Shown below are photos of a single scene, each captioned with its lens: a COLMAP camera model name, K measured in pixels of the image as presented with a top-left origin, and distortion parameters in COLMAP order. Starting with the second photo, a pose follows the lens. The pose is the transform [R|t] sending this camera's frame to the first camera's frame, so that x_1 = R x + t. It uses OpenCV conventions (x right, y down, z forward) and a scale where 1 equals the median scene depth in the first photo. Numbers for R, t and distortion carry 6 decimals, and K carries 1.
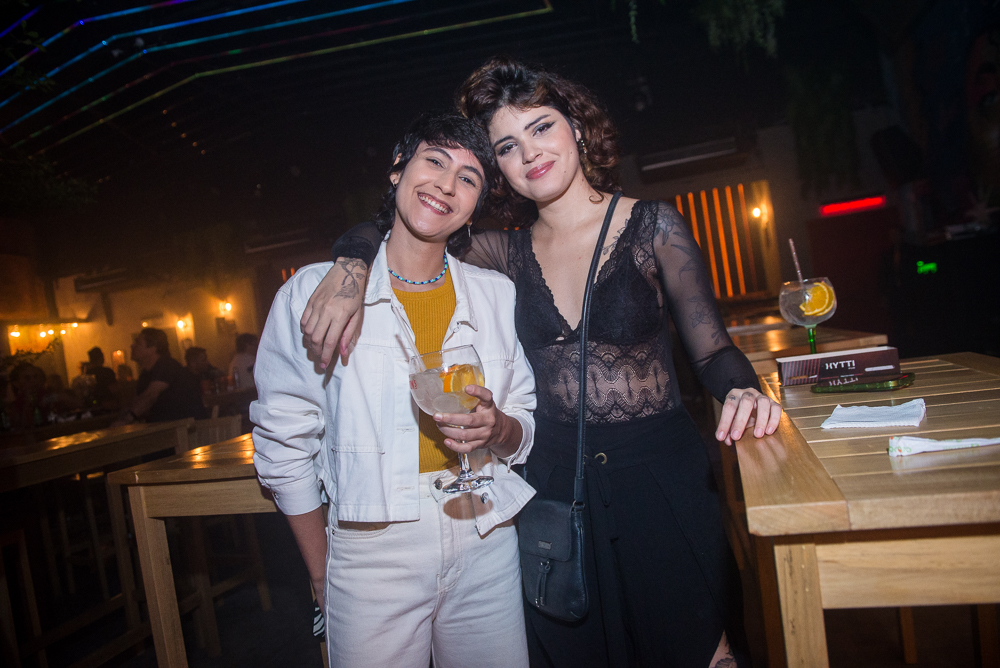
lens RADIAL K [[681.2, 0, 497.4], [0, 681.2, 339.7], [0, 0, 1]] dist [-0.056725, 0.002262]
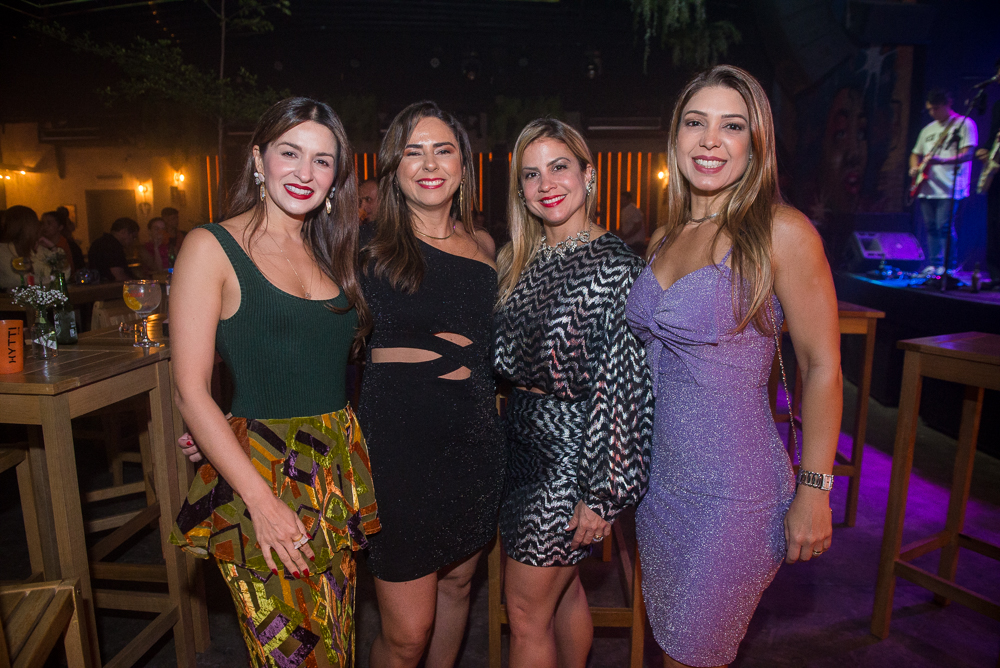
lens RADIAL K [[681.2, 0, 499.5], [0, 681.2, 338.5], [0, 0, 1]] dist [-0.056725, 0.002262]
pose [[0.967413, 0.114181, 0.225999, -0.136269], [-0.142744, 0.983135, 0.114320, 0.008699], [-0.209135, -0.142855, 0.967396, -0.175593]]
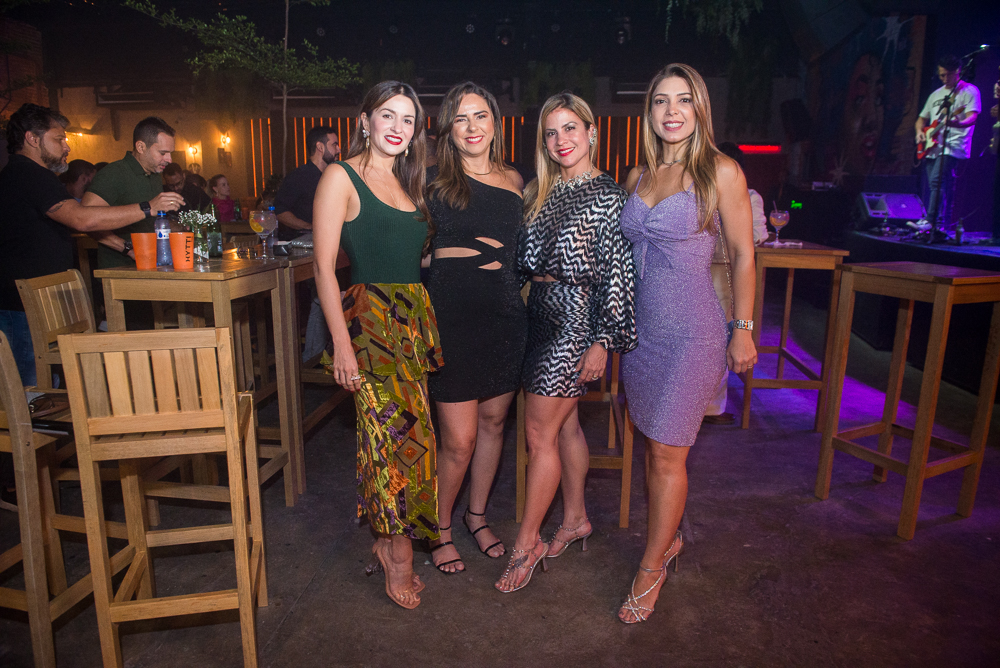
lens RADIAL K [[681.2, 0, 500.6], [0, 681.2, 339.6], [0, 0, 1]] dist [-0.056725, 0.002262]
pose [[0.974471, 0.117239, 0.191474, -0.146017], [-0.150530, 0.973920, 0.169766, 0.017886], [-0.166577, -0.194254, 0.966704, -0.231943]]
